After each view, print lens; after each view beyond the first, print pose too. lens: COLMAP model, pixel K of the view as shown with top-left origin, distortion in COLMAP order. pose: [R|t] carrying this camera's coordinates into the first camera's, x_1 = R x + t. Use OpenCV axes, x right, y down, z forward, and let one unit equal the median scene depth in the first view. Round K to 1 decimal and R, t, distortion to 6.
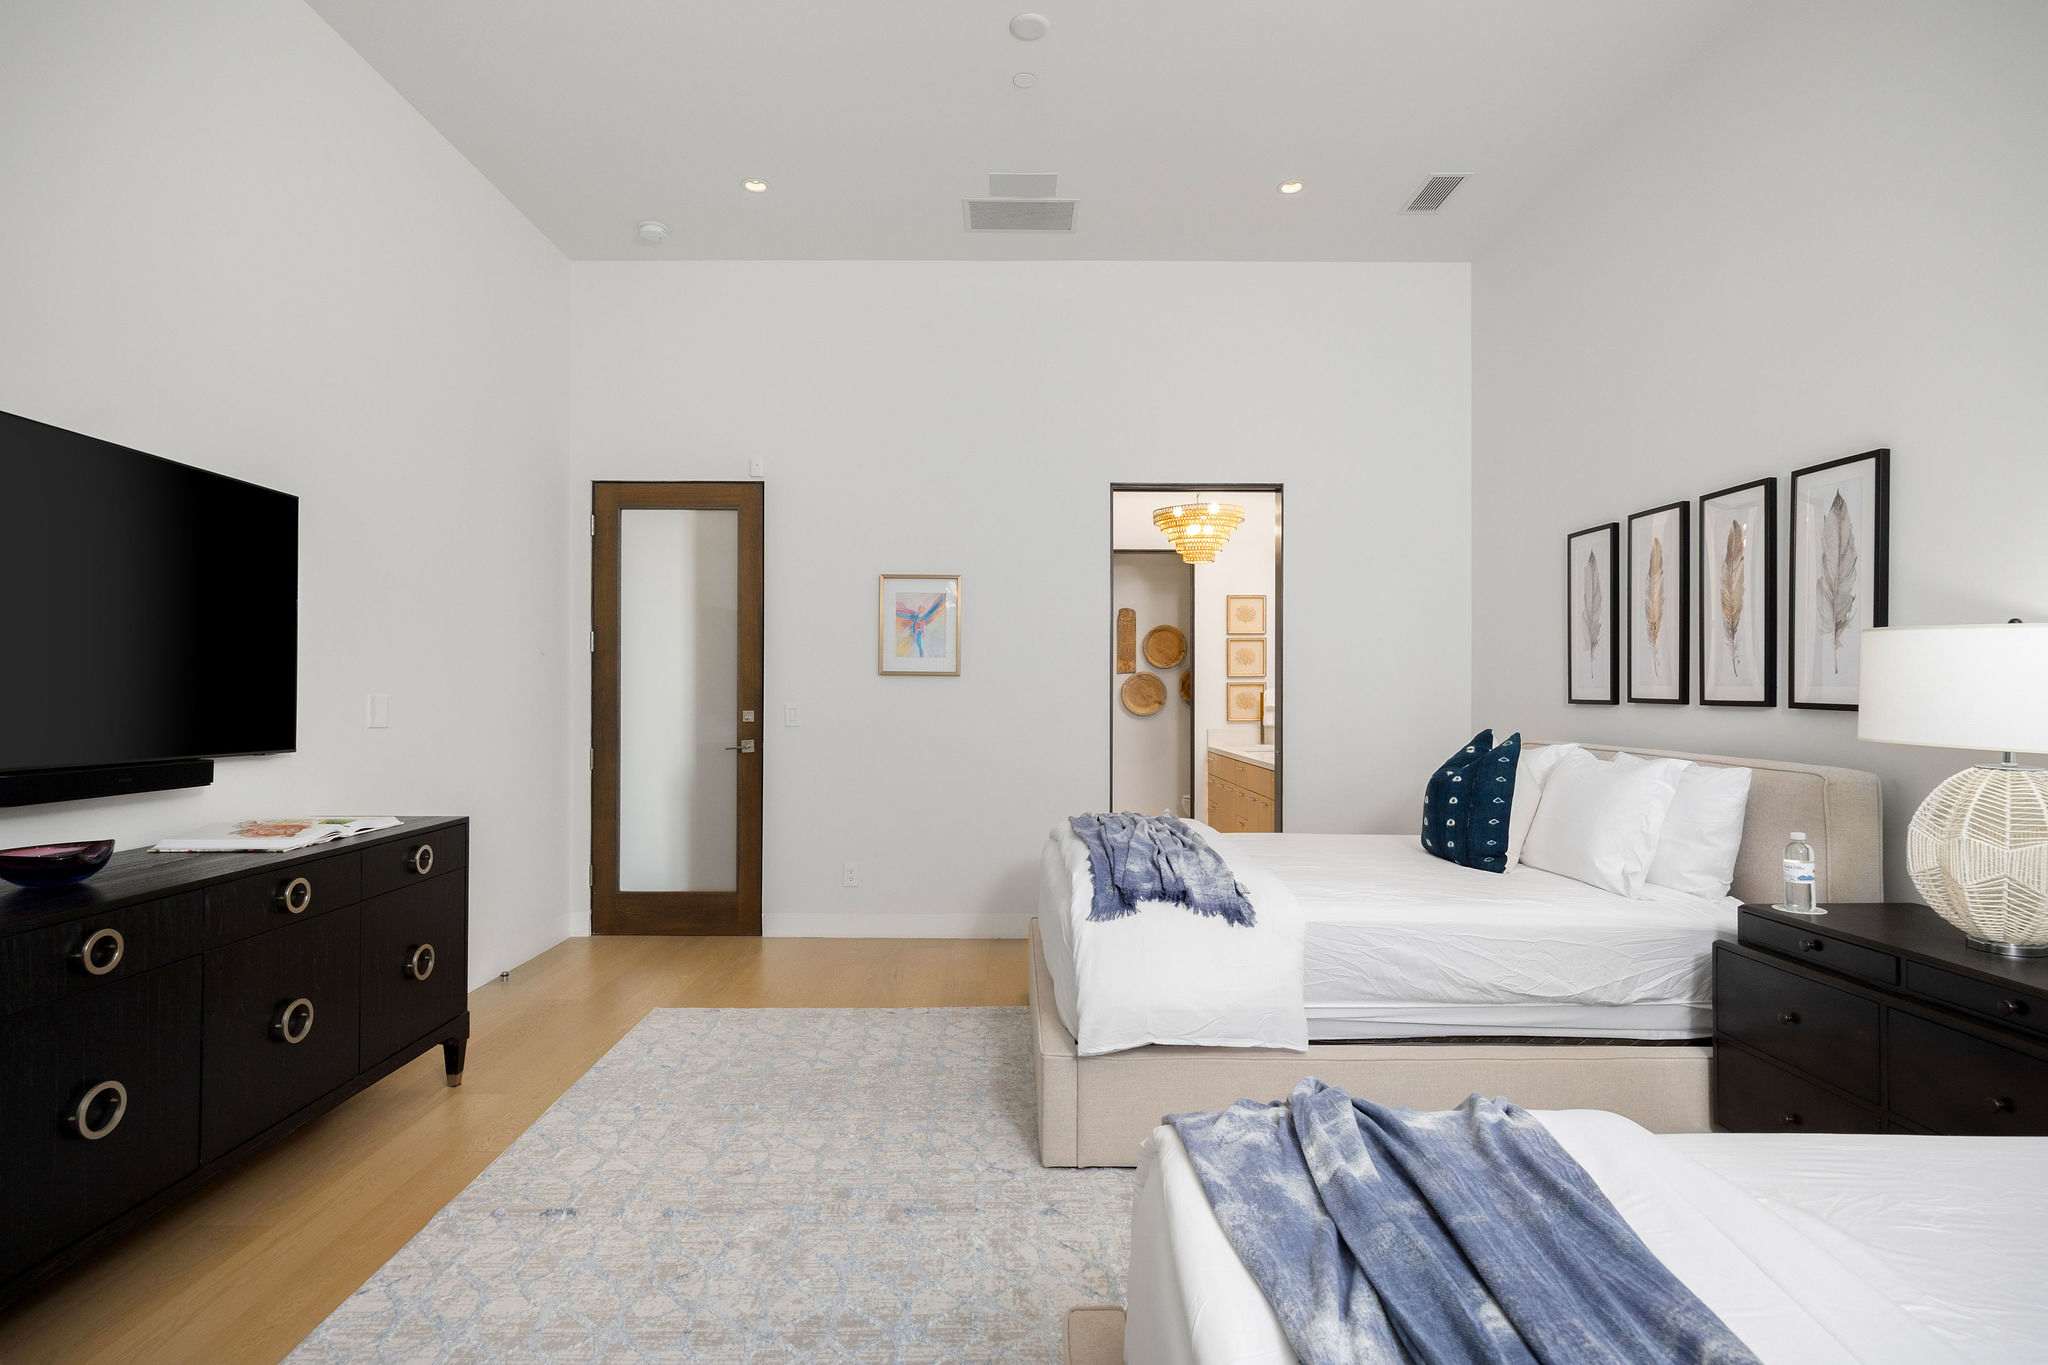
lens RADIAL K [[1014.3, 0, 1019.0], [0, 1014.3, 681.2], [0, 0, 1]] dist [0.002424, 0.000274]
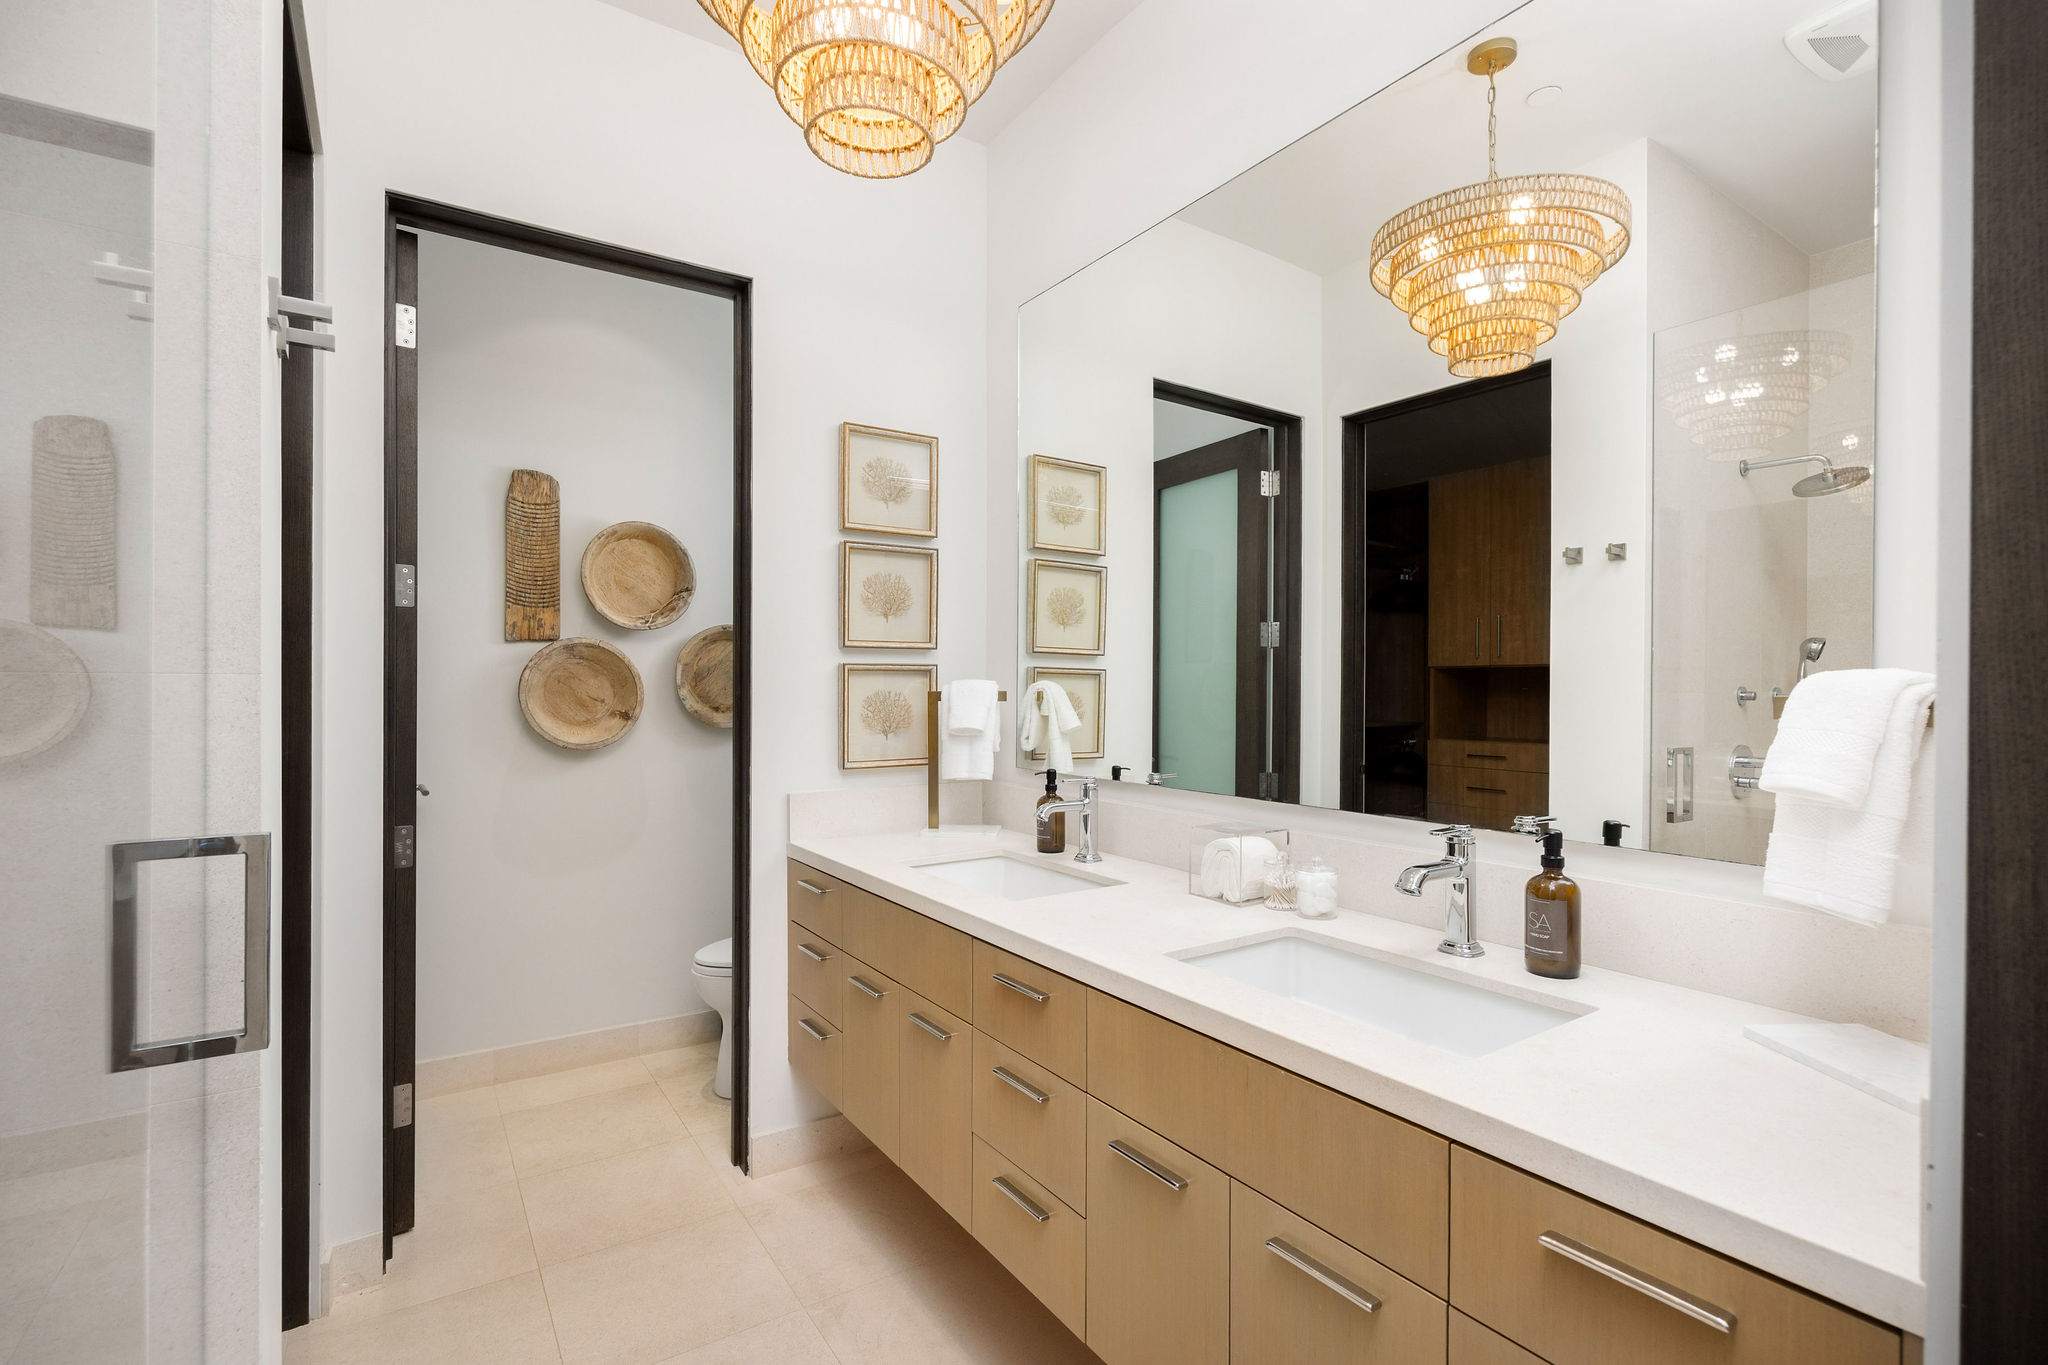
lens RADIAL K [[953.8, 0, 1026.9], [0, 953.8, 676.8], [0, 0, 1]] dist [0.016491, -0.000010]
pose [[0.837588, 0.000613, 0.546303, 0.073575], [-0.001477, 0.999998, 0.001142, 0.005622], [-0.546301, -0.001764, 0.837587, 0.675379]]
